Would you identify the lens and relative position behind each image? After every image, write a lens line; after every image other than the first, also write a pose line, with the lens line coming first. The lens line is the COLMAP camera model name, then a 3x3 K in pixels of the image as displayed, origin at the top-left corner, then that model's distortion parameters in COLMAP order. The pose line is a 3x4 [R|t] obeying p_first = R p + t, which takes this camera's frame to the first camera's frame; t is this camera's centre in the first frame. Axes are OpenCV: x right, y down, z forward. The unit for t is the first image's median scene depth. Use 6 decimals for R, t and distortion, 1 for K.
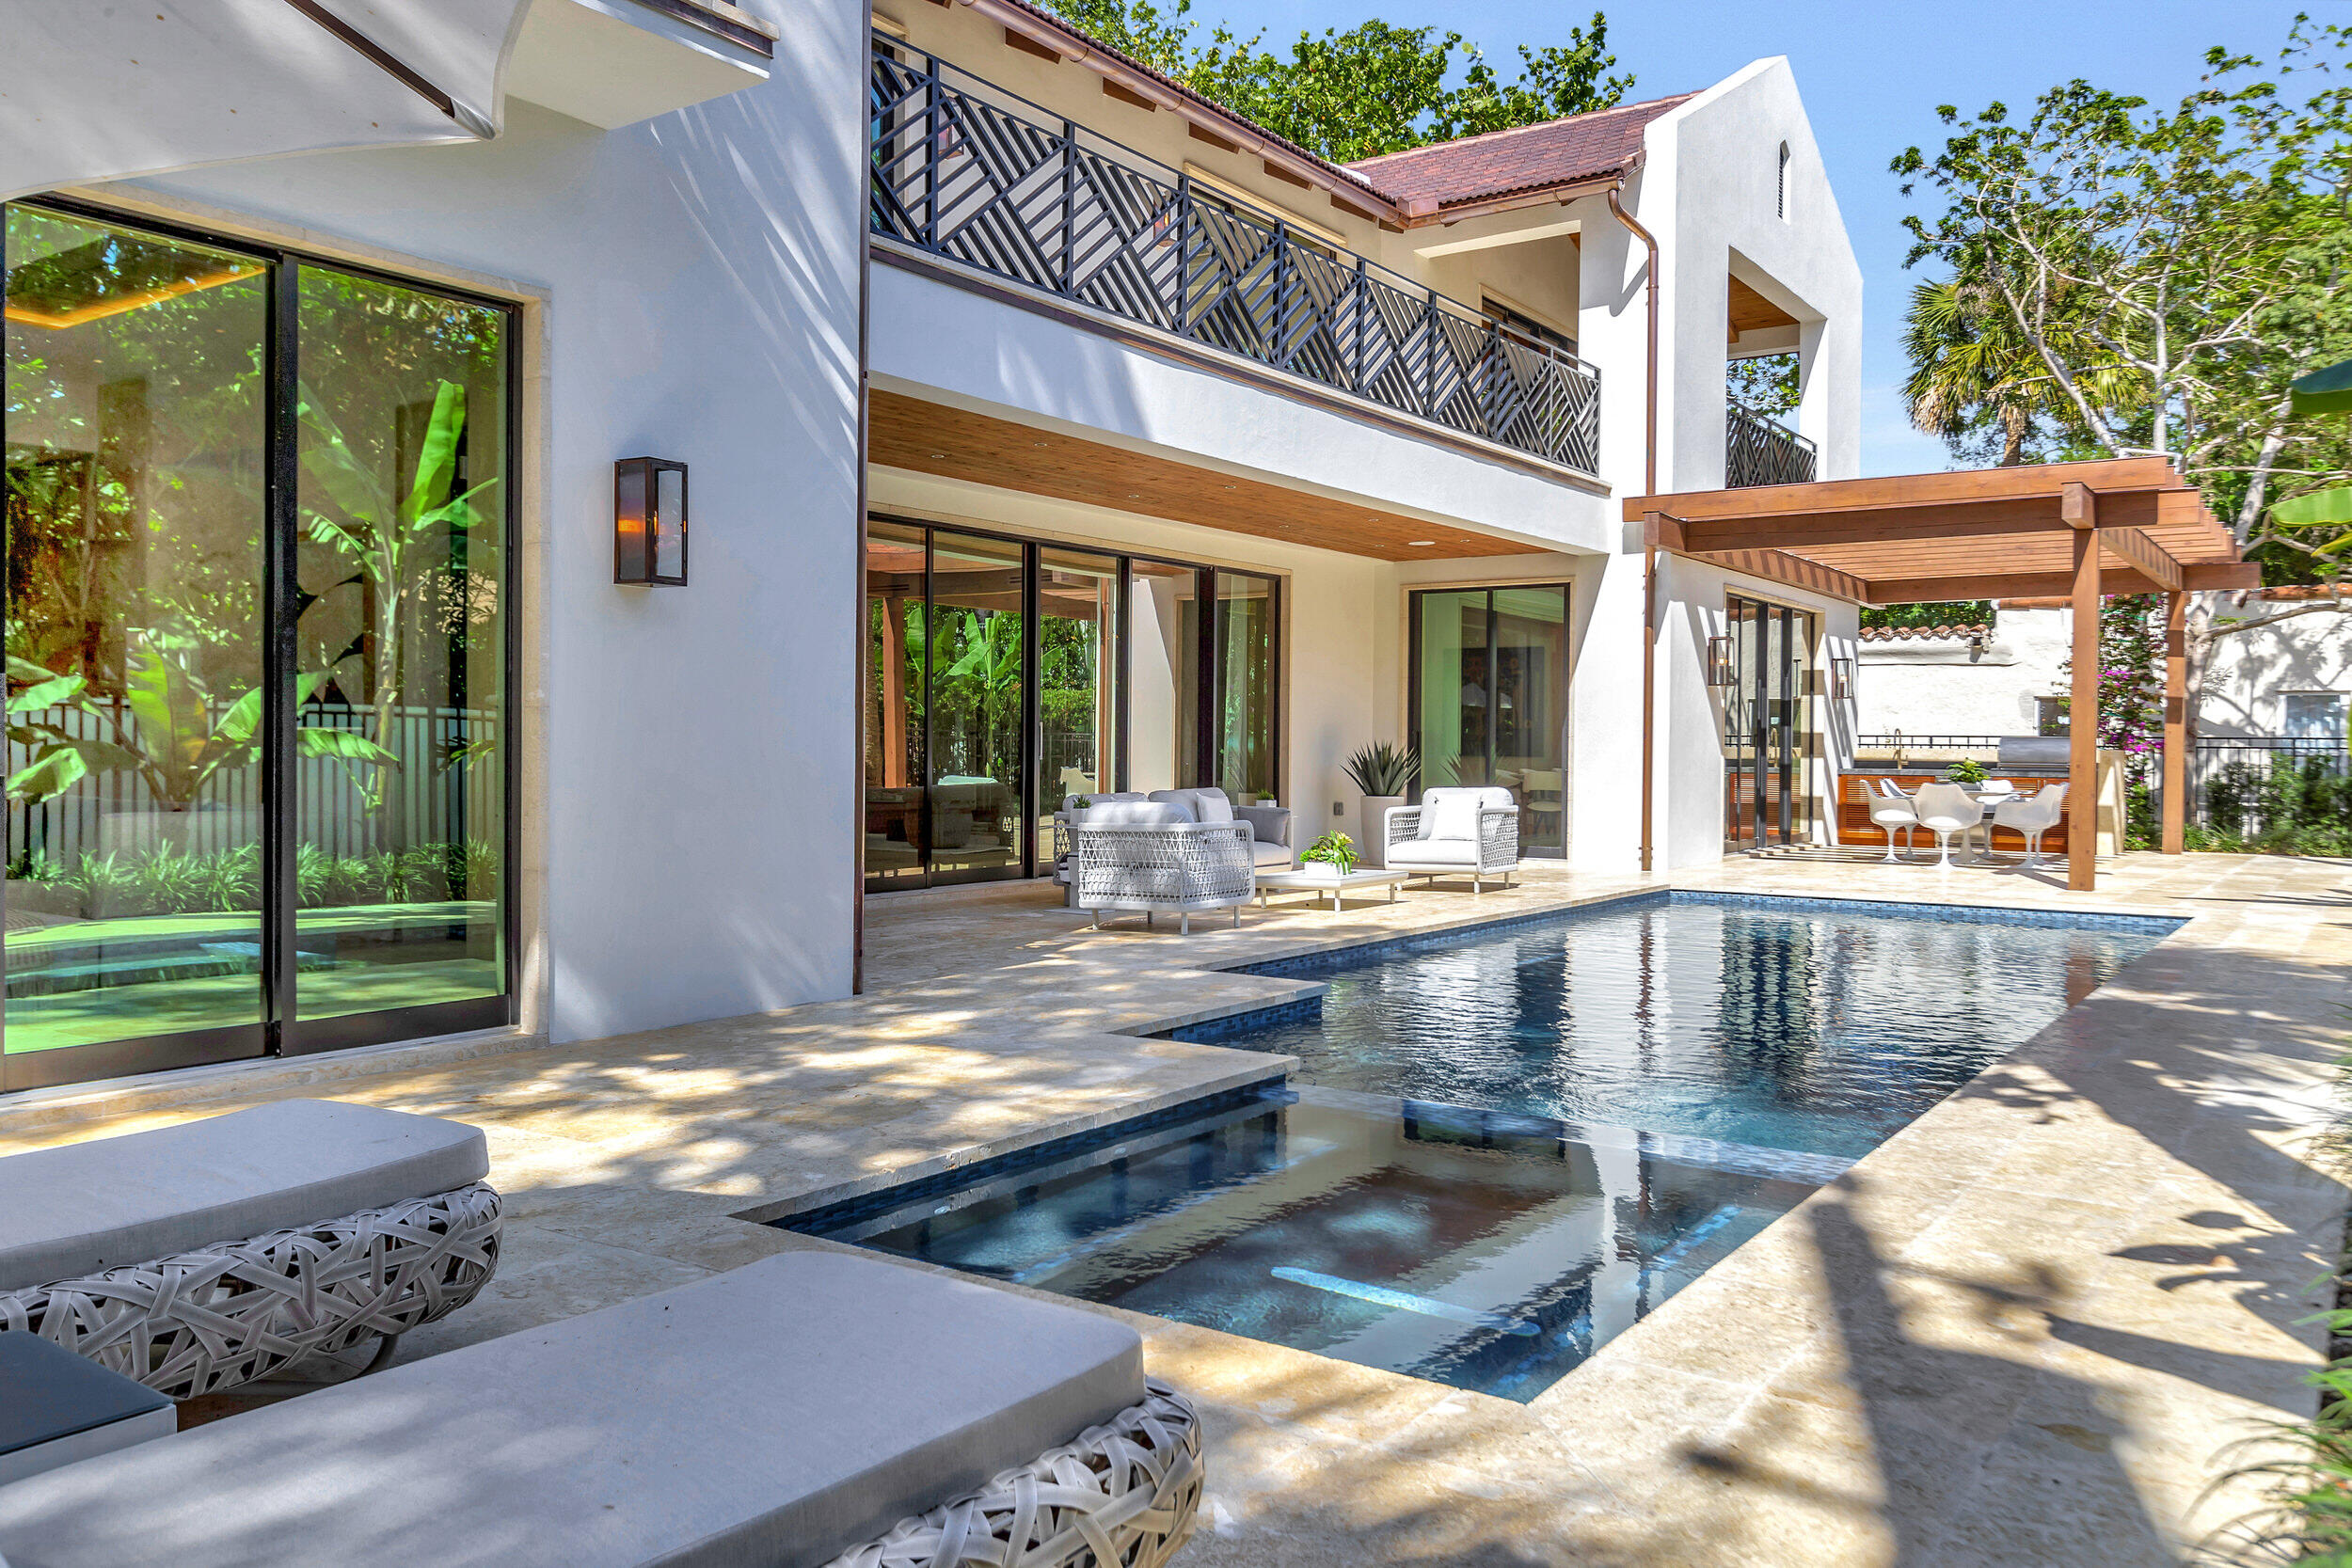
lens RADIAL K [[1733.4, 0, 1176.0], [0, 1733.4, 784.0], [0, 0, 1]] dist [-0.071249, 0.007601]
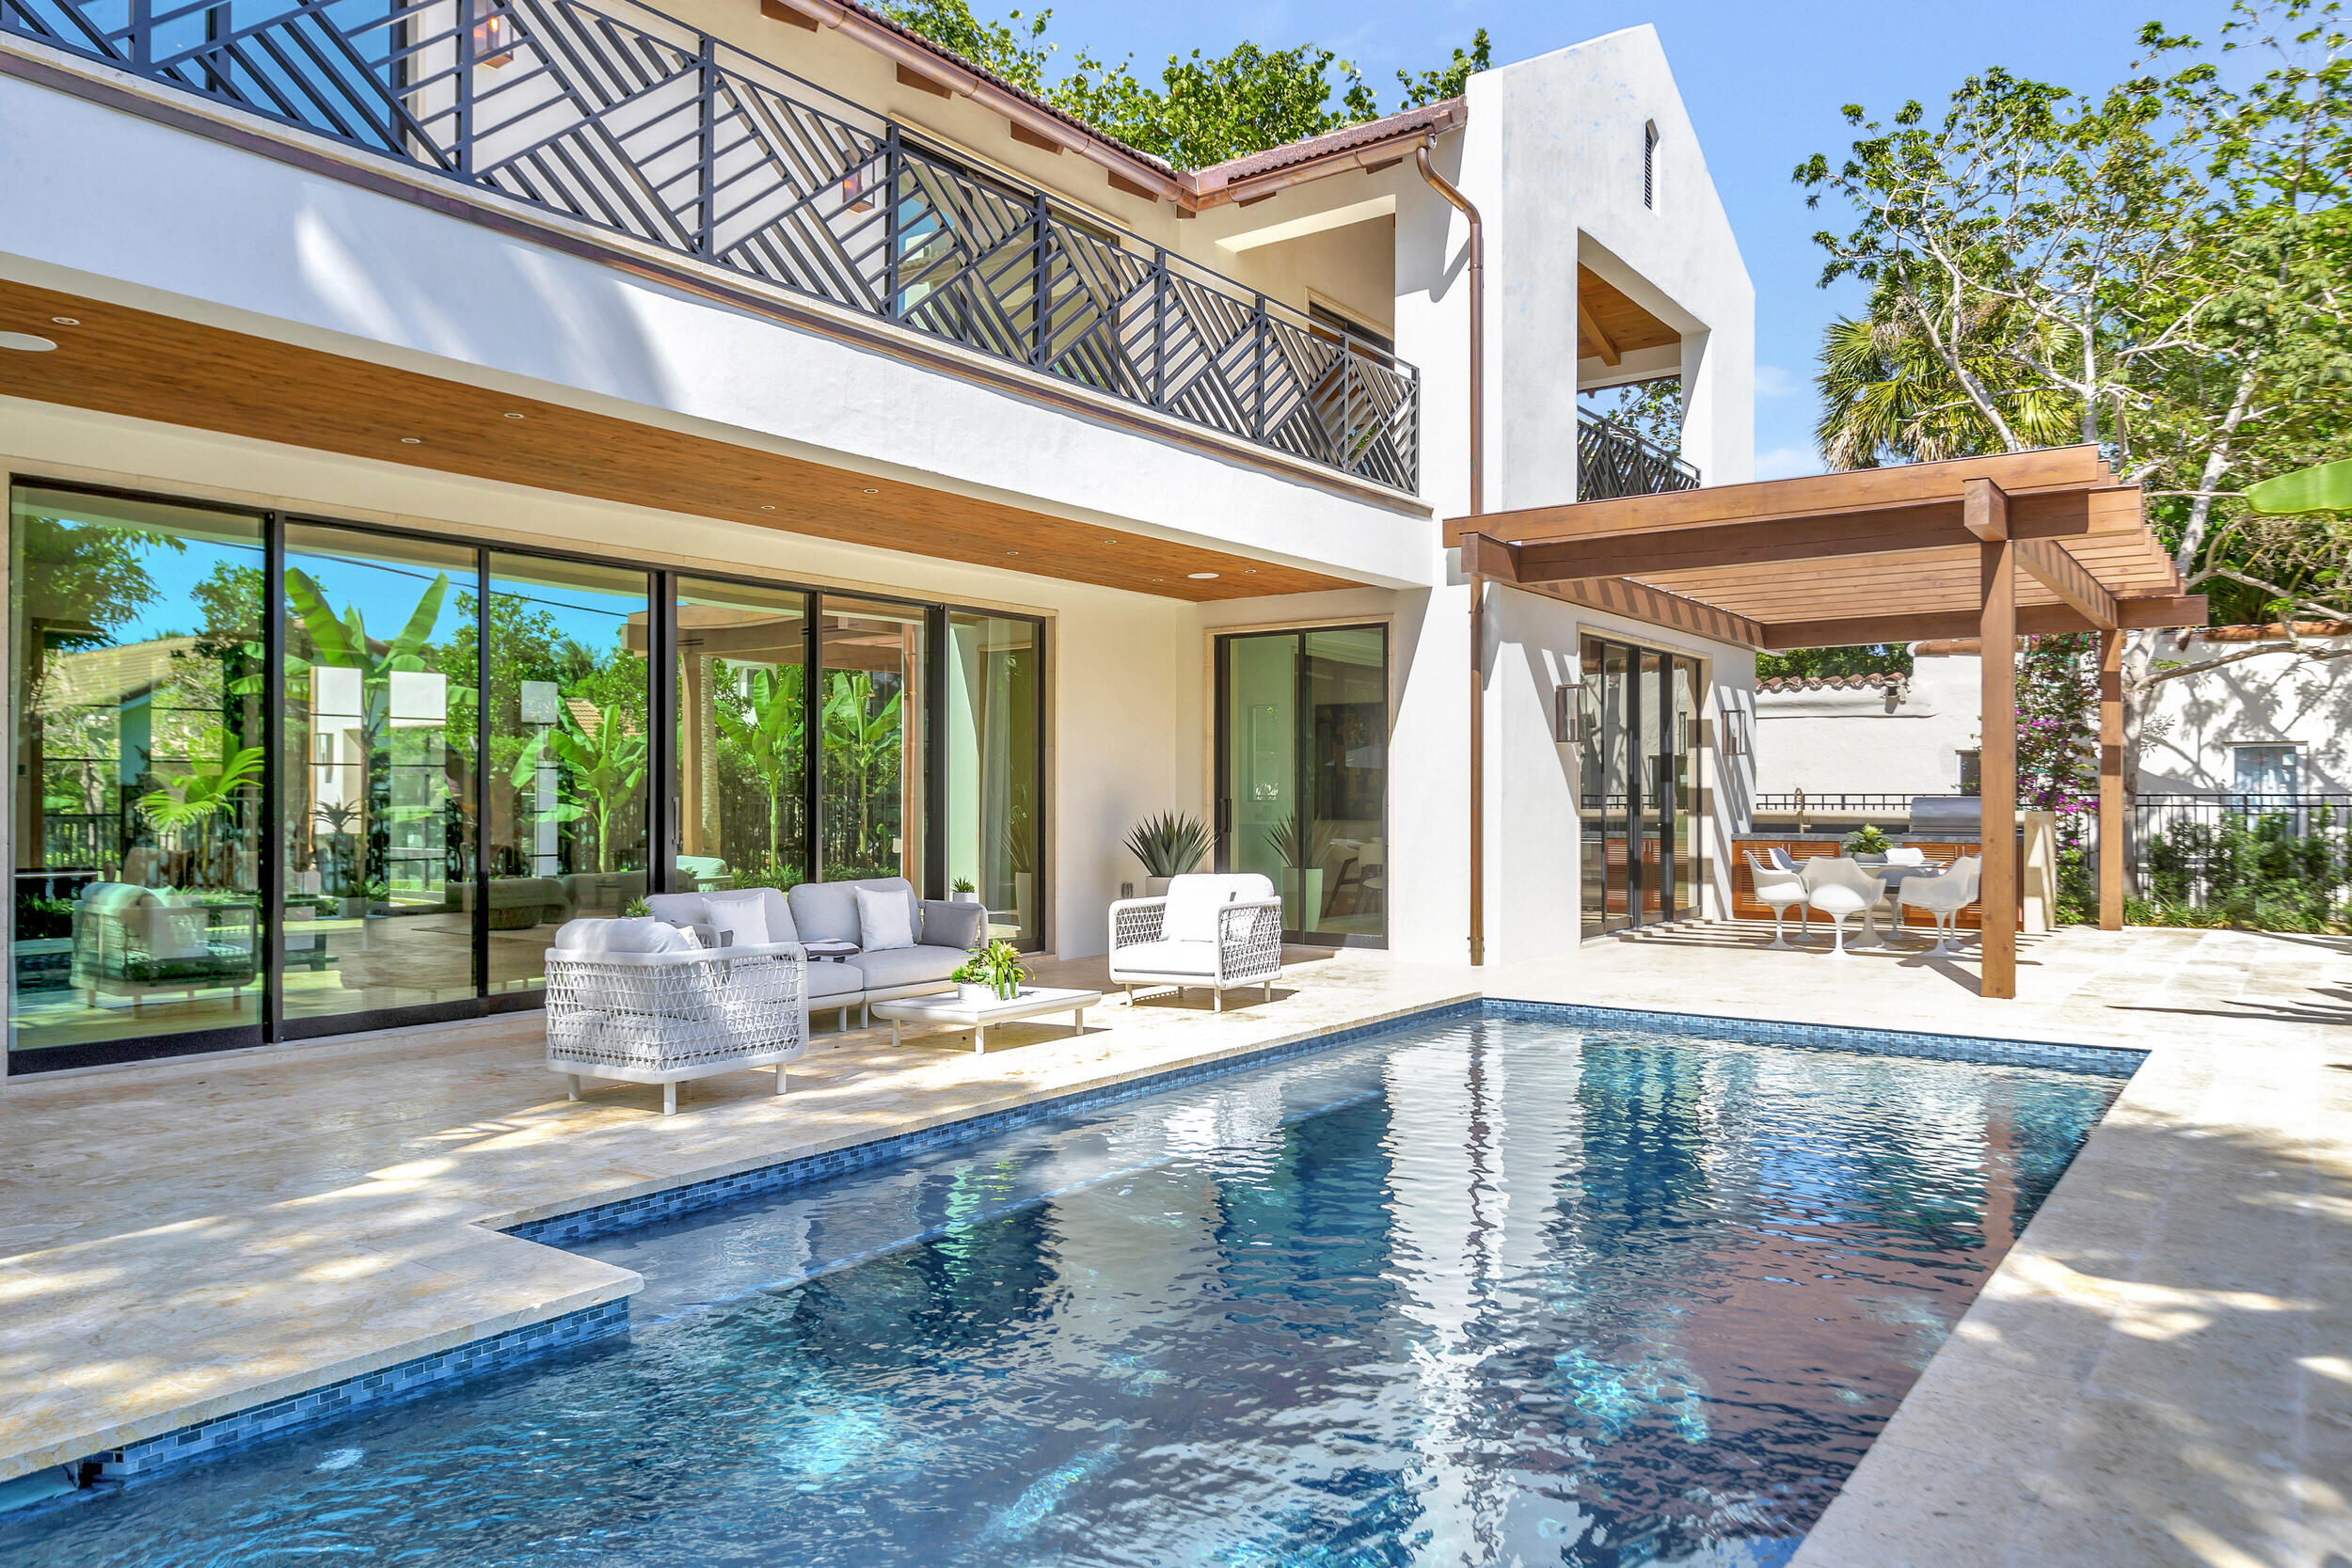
lens RADIAL K [[1708.1, 0, 1181.6], [0, 1708.1, 803.6], [0, 0, 1]] dist [-0.027247, -0.004855]
pose [[0.999453, -0.009205, 0.031773, 0.078407], [0.009923, 0.999697, -0.022525, -0.008268], [-0.031556, 0.022828, 0.999241, 0.134609]]
